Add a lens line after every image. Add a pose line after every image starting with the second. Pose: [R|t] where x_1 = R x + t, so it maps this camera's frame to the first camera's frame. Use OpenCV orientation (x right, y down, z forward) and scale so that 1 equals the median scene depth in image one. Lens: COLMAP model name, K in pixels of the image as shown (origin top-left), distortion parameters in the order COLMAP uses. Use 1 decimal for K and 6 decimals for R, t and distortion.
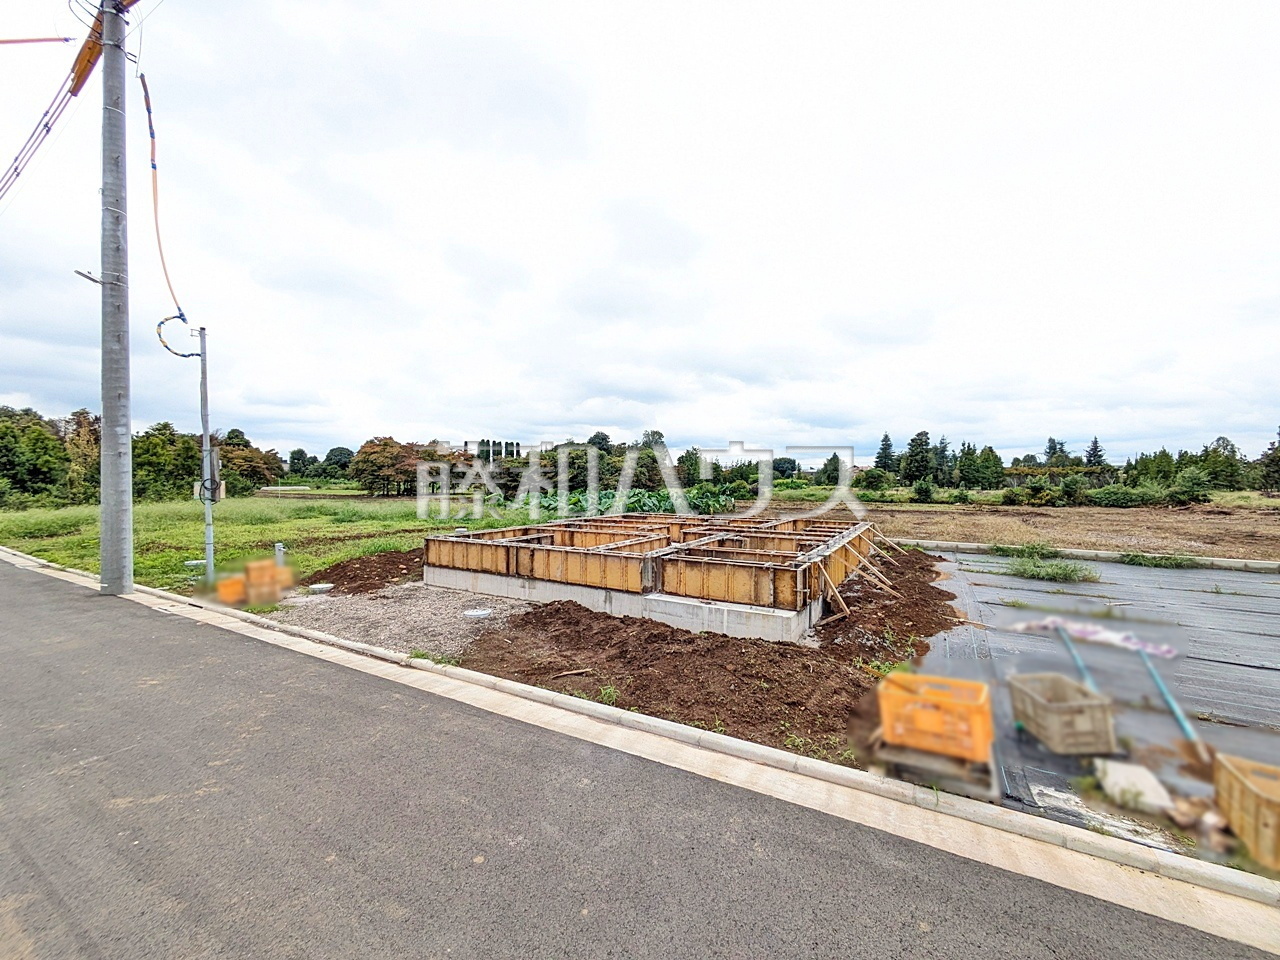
lens RADIAL K [[512.2, 0, 635.3], [0, 512.2, 479.2], [0, 0, 1]] dist [0.002552, 0.000580]
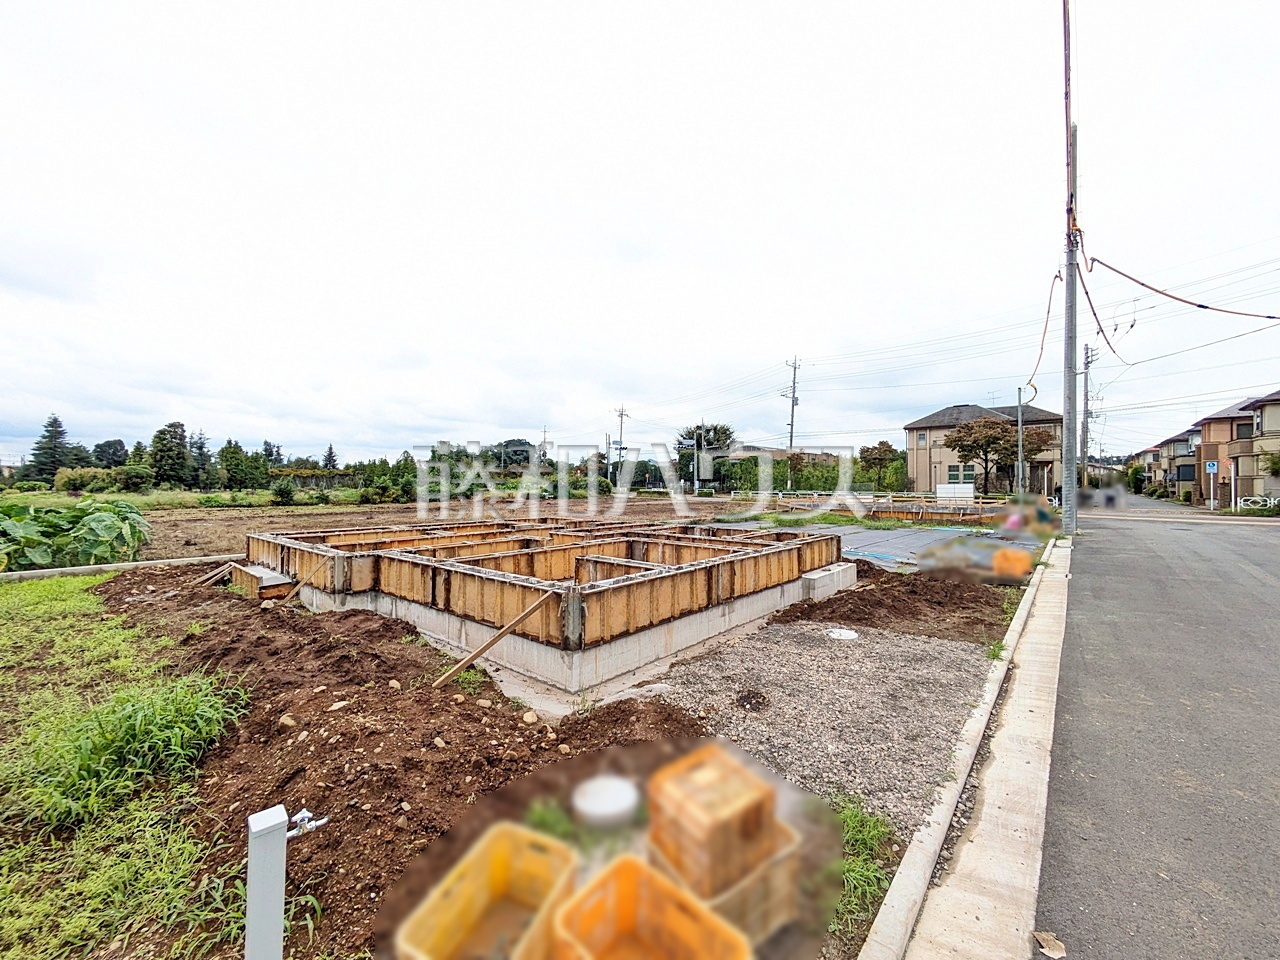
lens RADIAL K [[512.2, 0, 634.8], [0, 512.2, 481.6], [0, 0, 1]] dist [0.002552, 0.000580]
pose [[0.195027, 0.002443, 0.980795, -0.215024], [-0.004287, 0.999989, -0.001638, 0.002529], [-0.980789, -0.003886, 0.195035, 0.211636]]
